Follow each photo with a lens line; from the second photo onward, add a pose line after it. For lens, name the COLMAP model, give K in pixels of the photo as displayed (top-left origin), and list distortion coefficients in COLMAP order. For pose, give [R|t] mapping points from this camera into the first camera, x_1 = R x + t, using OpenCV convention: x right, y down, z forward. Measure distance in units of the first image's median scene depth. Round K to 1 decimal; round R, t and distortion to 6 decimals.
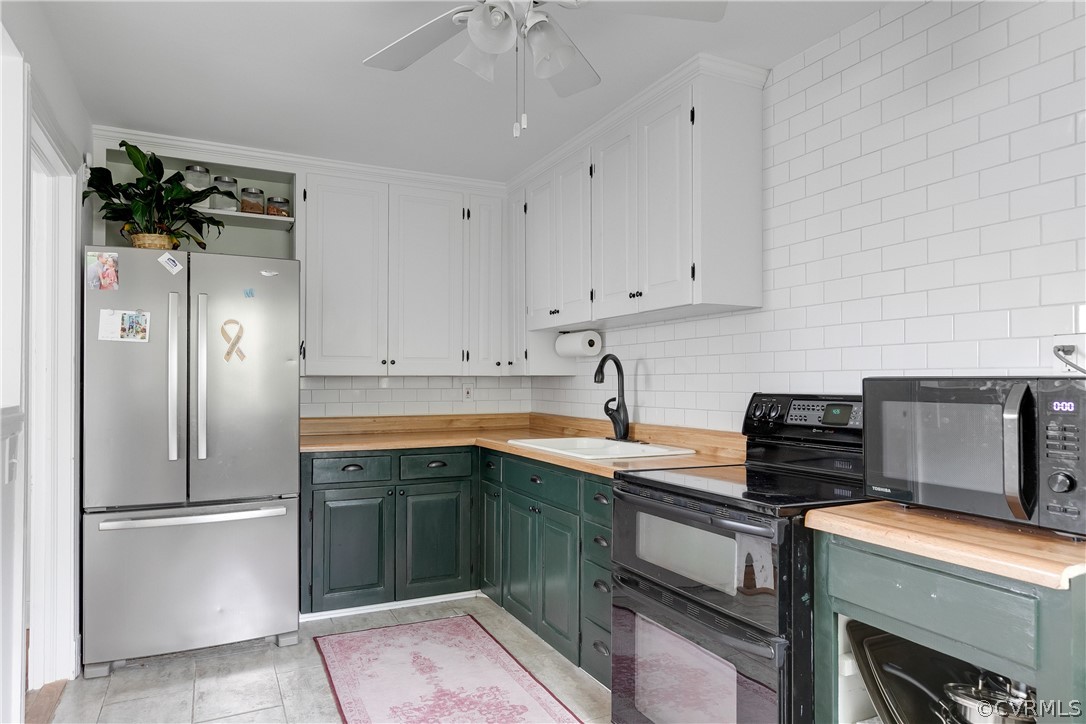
lens RADIAL K [[704.0, 0, 546.1], [0, 704.0, 366.2], [0, 0, 1]] dist [0.006937, -0.003141]
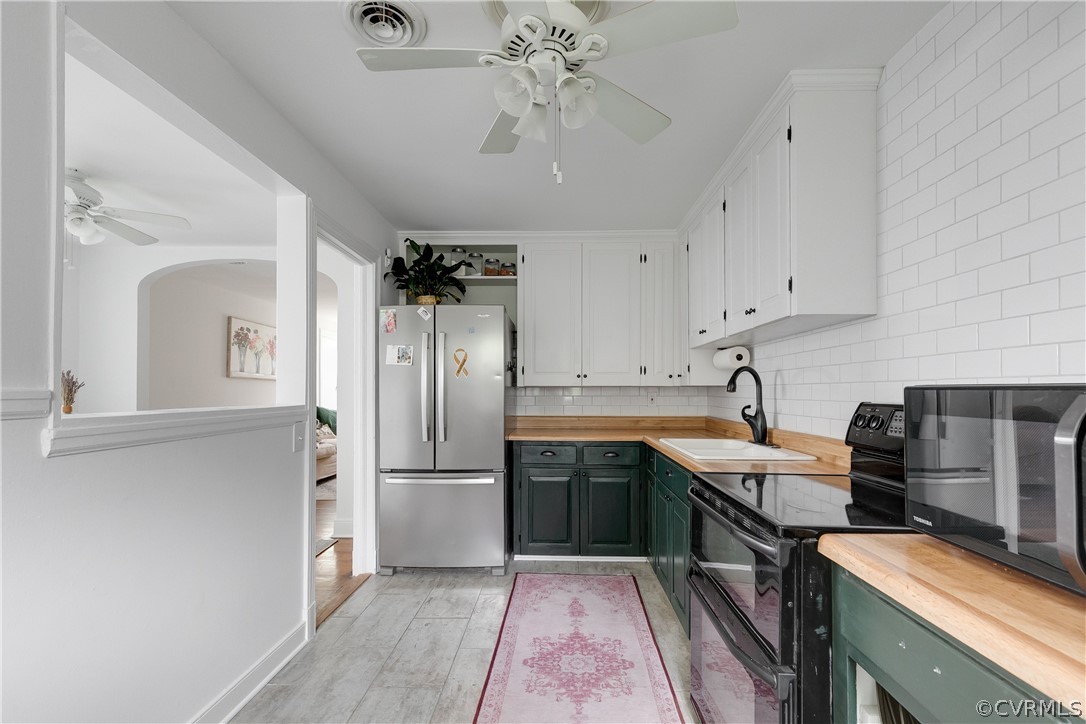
lens RADIAL K [[505.1, 0, 538.1], [0, 505.1, 380.1], [0, 0, 1]] dist [0.008850, -0.001306]
pose [[0.879618, -0.008980, -0.475596, 0.207398], [0.009390, 0.999955, -0.001512, 0.003338], [0.475588, -0.003136, 0.879663, 0.148366]]
